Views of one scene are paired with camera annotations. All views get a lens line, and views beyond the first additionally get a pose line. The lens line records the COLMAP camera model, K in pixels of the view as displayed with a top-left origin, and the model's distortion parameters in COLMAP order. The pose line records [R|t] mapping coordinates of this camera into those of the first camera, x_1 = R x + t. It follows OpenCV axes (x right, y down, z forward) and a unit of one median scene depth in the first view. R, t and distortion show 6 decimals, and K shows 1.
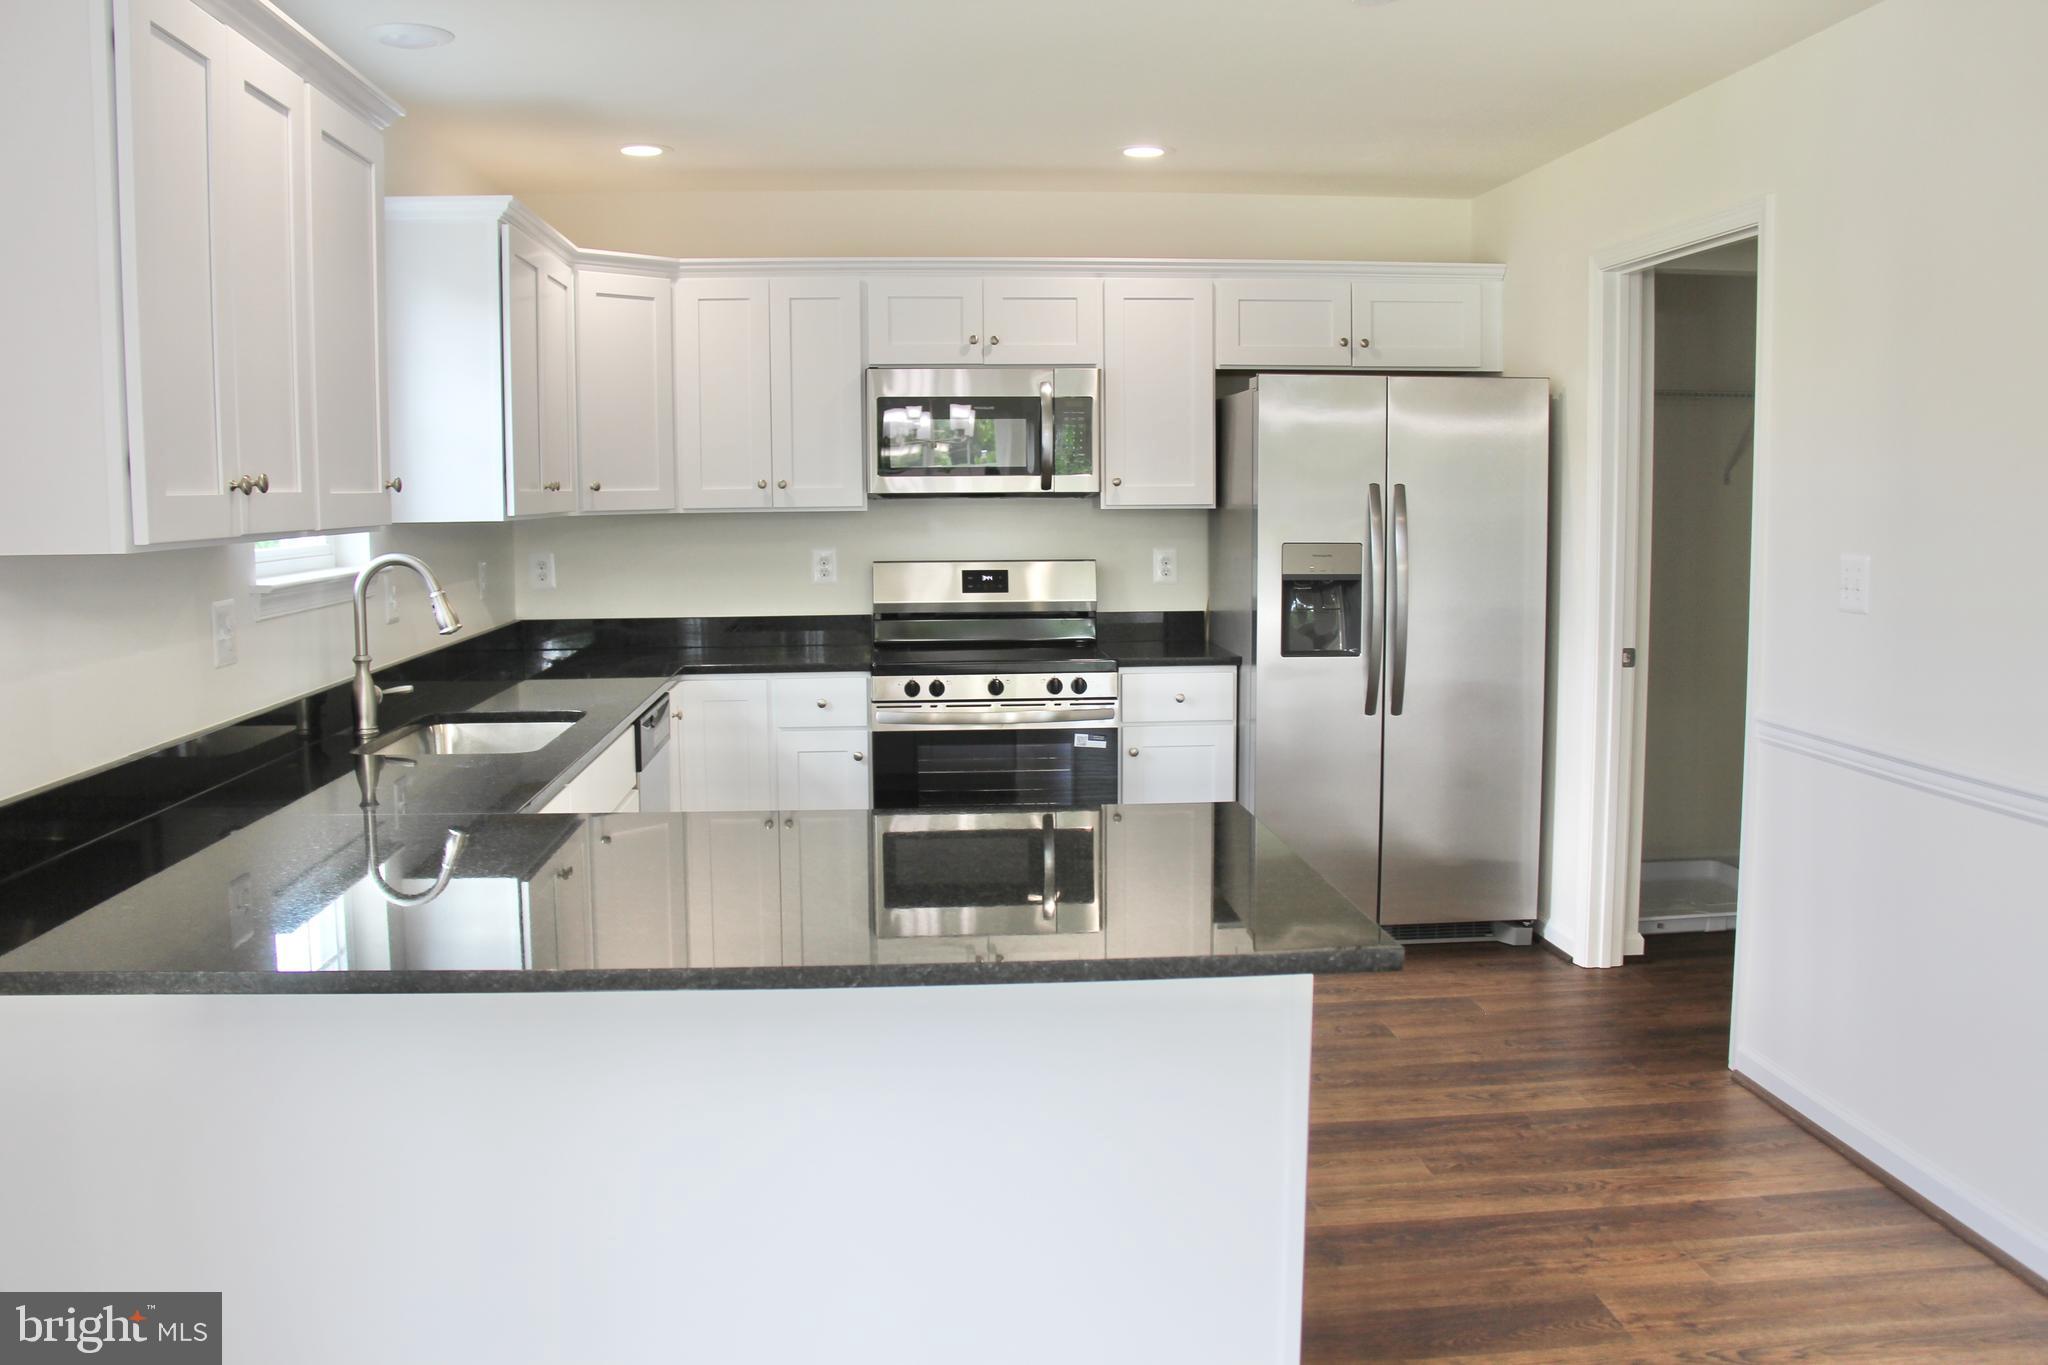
lens RADIAL K [[1766.5, 0, 1011.6], [0, 1766.5, 690.8], [0, 0, 1]] dist [-0.160083, 0.110715]
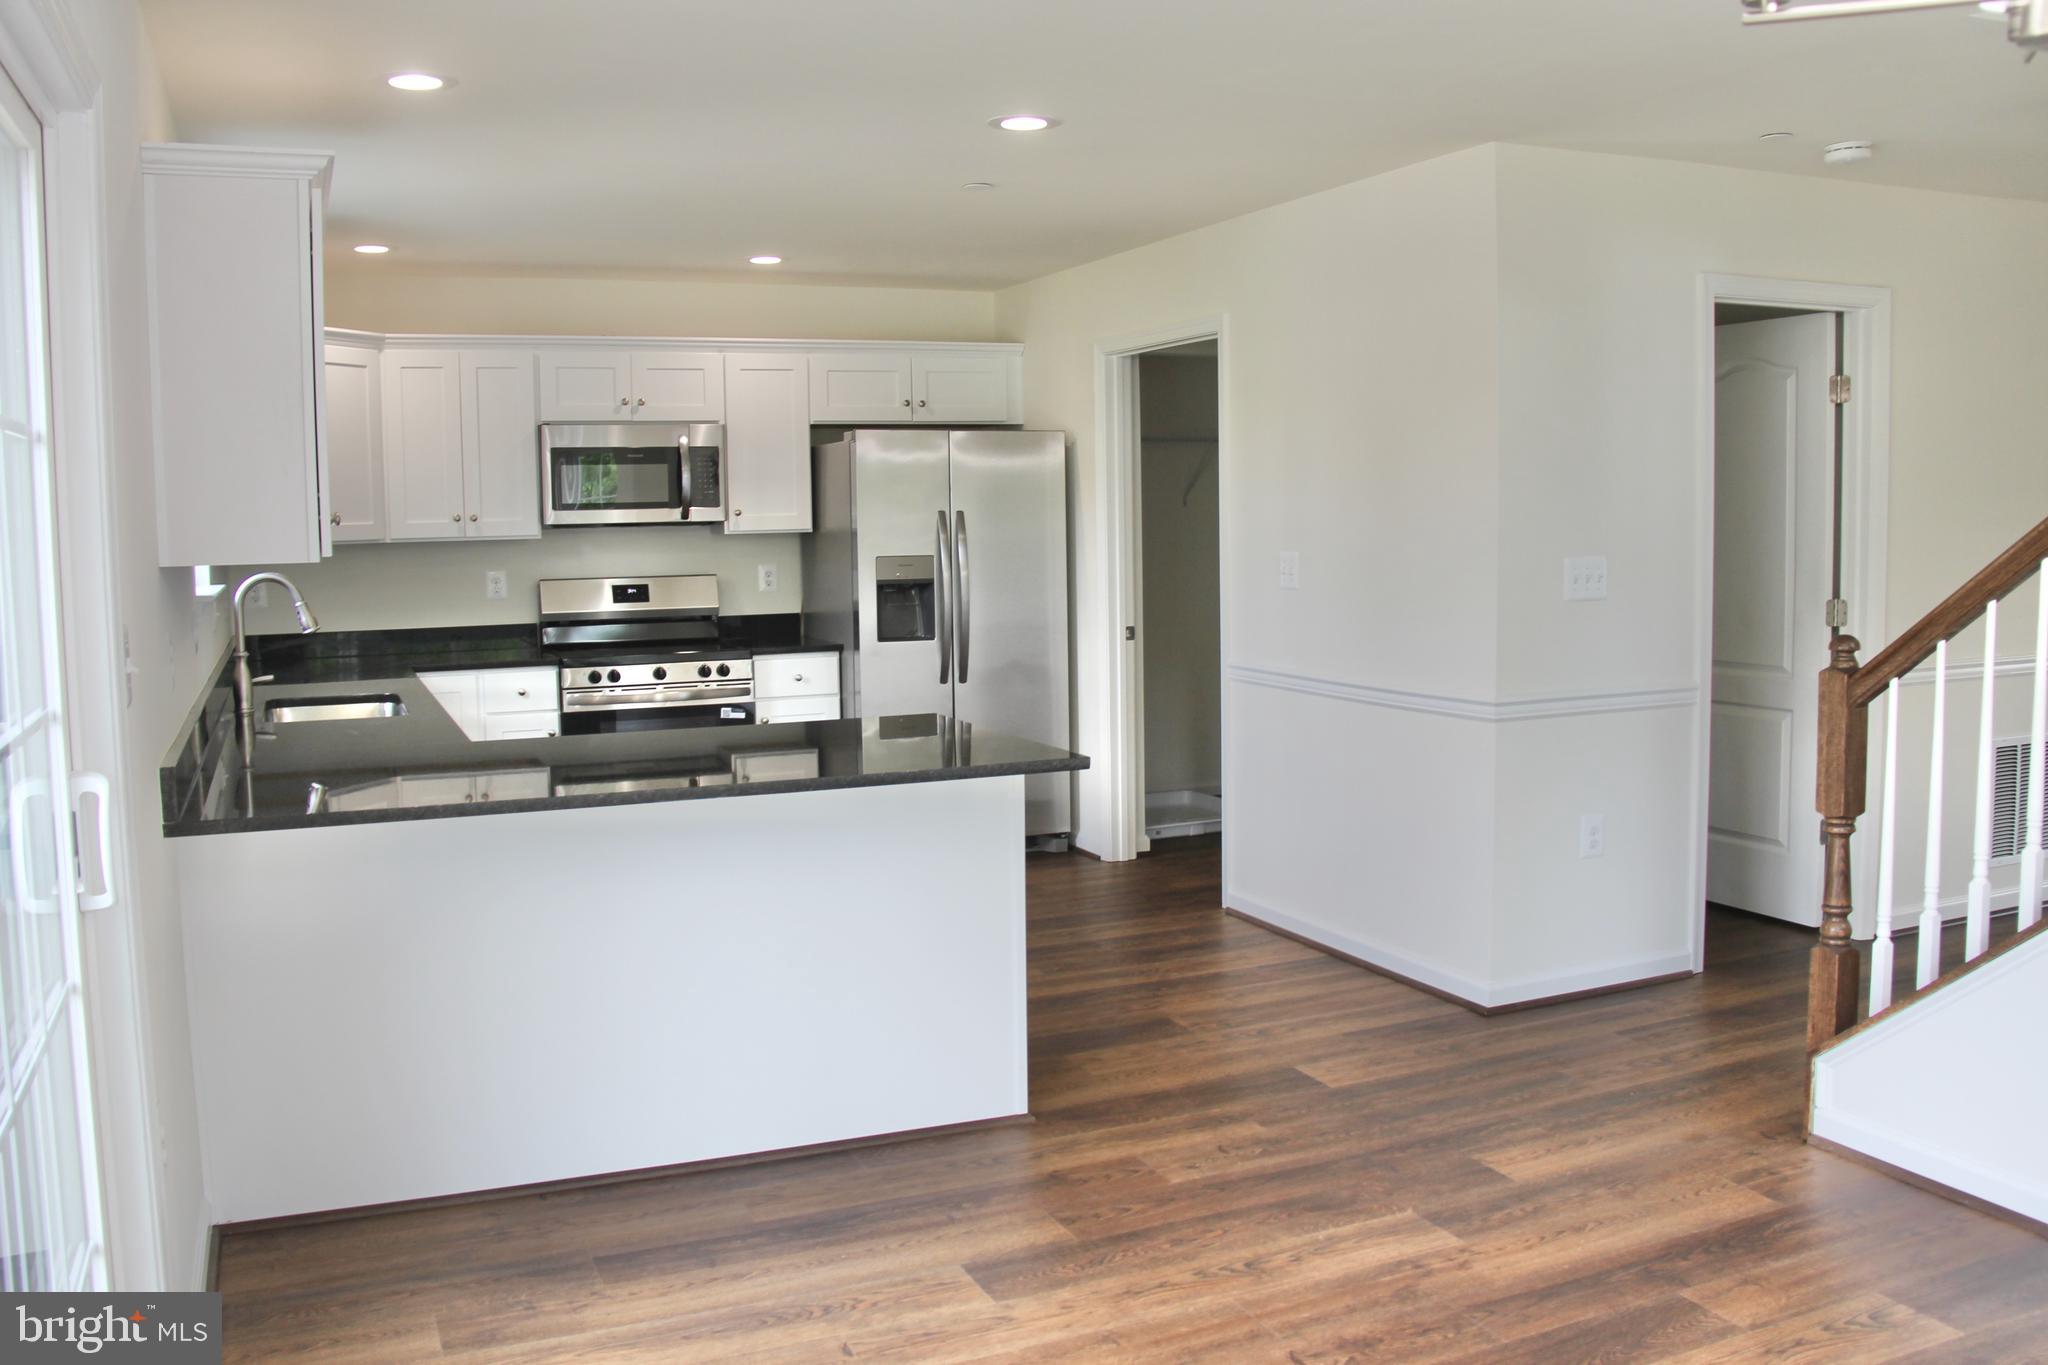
lens RADIAL K [[1766.5, 0, 1023.4], [0, 1766.5, 678.5], [0, 0, 1]] dist [-0.160083, 0.110715]
pose [[0.946816, -0.037623, 0.319568, -0.164885], [0.044846, 0.998877, -0.015273, 0.032371], [-0.318634, 0.028792, 0.947440, -0.286423]]
